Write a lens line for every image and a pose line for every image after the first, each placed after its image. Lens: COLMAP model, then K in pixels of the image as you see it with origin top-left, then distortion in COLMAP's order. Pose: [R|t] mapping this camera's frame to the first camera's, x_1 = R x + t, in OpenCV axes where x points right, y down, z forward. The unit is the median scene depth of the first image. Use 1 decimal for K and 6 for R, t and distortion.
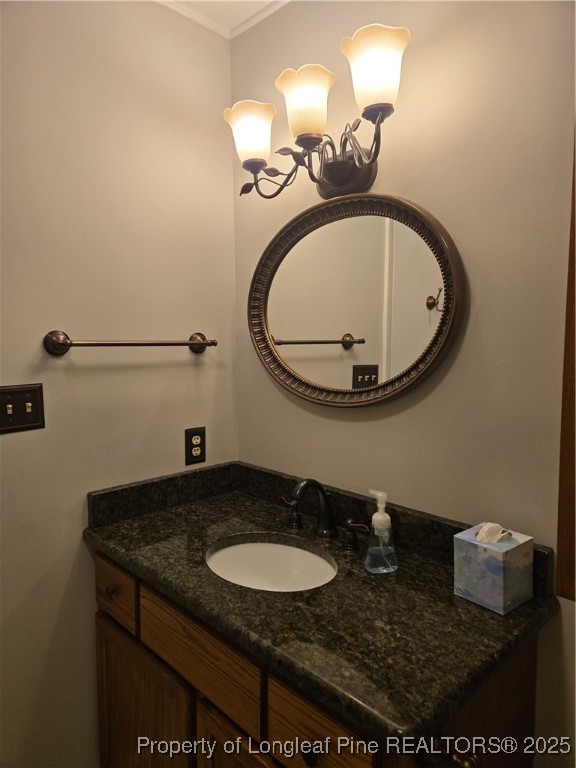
lens RADIAL K [[516.3, 0, 288.3], [0, 516.3, 382.7], [0, 0, 1]] dist [0.053167, -0.016028]
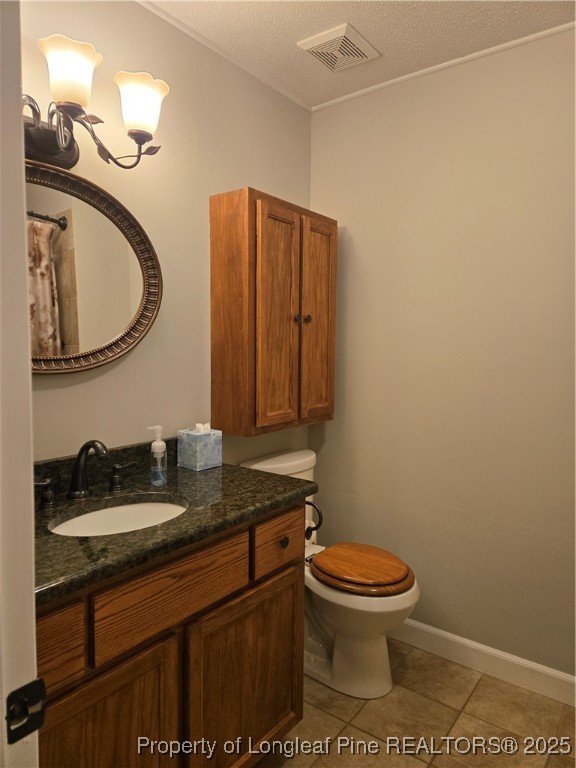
lens RADIAL K [[516.3, 0, 288.3], [0, 516.3, 384.6], [0, 0, 1]] dist [0.053167, -0.016028]
pose [[-0.147078, -0.070783, 0.986589, -1.247978], [0.096343, 0.991668, 0.085510, 0.027351], [-0.984422, 0.107628, -0.139033, 0.894854]]
